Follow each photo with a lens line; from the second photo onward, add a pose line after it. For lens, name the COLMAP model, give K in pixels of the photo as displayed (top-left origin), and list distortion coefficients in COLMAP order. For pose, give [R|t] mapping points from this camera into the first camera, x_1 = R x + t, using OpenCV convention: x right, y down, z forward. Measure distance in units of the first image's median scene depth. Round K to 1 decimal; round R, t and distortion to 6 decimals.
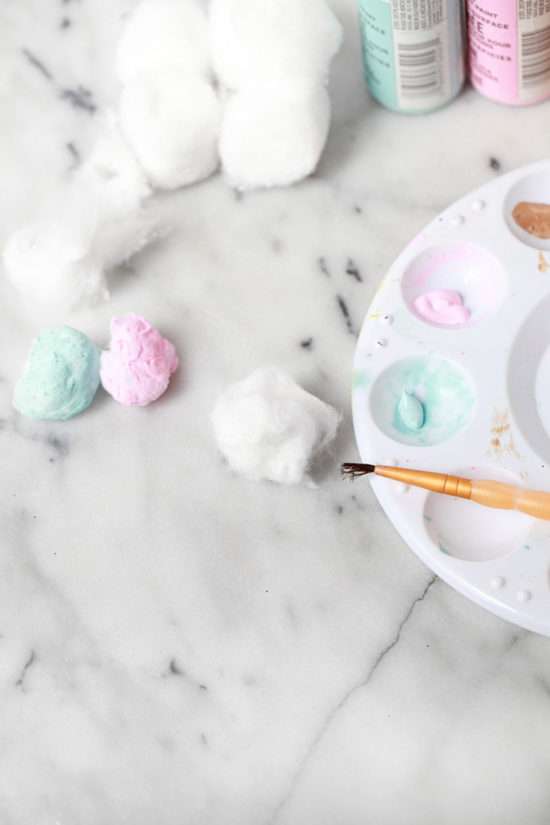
lens RADIAL K [[2803.7, 0, 275.0], [0, 2803.7, 412.5], [0, 0, 1]] dist [0.028502, -0.157609]
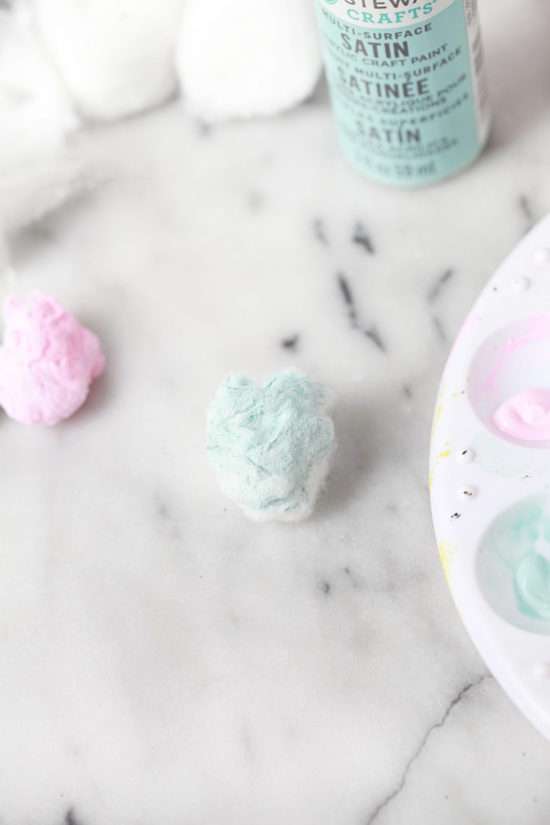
lens RADIAL K [[3015.8, 0, 275.0], [0, 3015.8, 412.5], [0, 0, 1]] dist [-0.086273, 0.895090]
pose [[0.998805, 0.014937, -0.046529, 0.041626], [-0.014833, 0.999887, 0.002585, -0.009074], [0.046563, -0.001892, 0.998914, 0.254083]]
